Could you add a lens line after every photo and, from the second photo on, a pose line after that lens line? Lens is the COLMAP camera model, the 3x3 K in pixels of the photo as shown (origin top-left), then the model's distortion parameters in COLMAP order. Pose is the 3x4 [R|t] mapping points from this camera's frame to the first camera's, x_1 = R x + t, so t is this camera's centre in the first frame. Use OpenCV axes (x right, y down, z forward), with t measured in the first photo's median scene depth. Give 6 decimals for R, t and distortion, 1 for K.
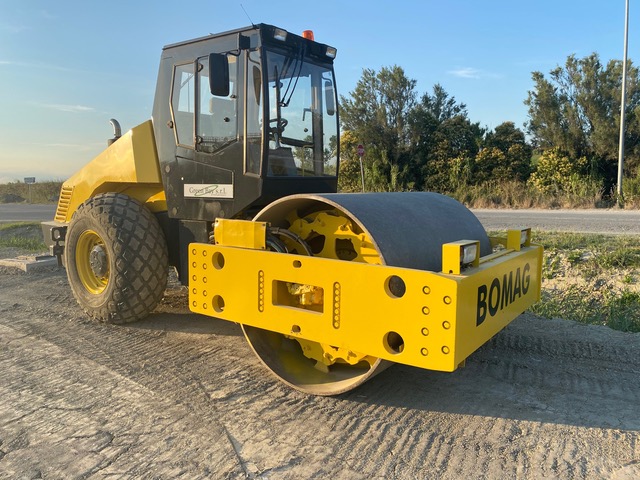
lens RADIAL K [[482.5, 0, 326.6], [0, 482.5, 239.9], [0, 0, 1]] dist [0.031158, -0.008871]
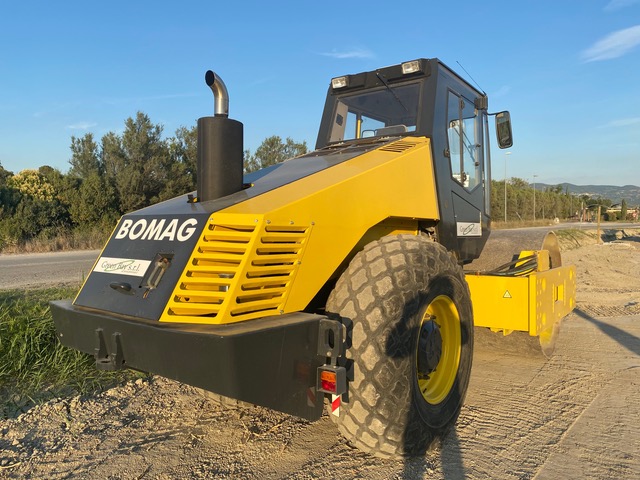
lens RADIAL K [[482.5, 0, 326.6], [0, 482.5, 239.9], [0, 0, 1]] dist [0.031158, -0.008871]
pose [[0.004701, -0.020575, 0.999777, -1.480788], [0.114863, 0.993182, 0.019899, -0.159016], [-0.993370, 0.114744, 0.007032, 1.532401]]
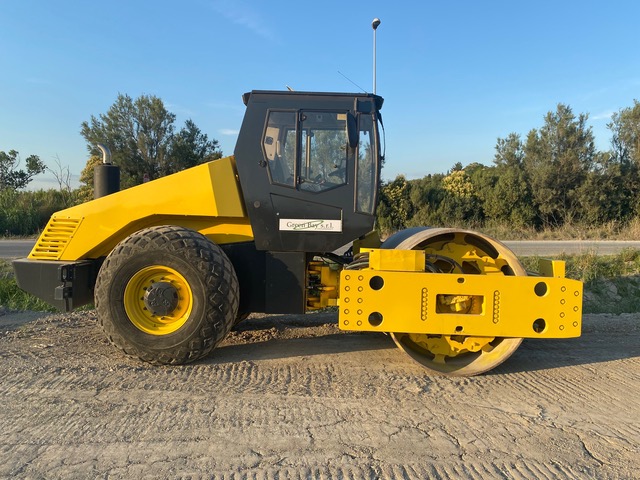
lens RADIAL K [[482.5, 0, 326.6], [0, 482.5, 239.9], [0, 0, 1]] dist [0.031158, -0.008871]
pose [[0.821960, -0.008613, 0.569481, -1.018583], [0.045359, 0.997700, -0.050379, -0.010960], [-0.567737, 0.067240, 0.820459, 0.070919]]
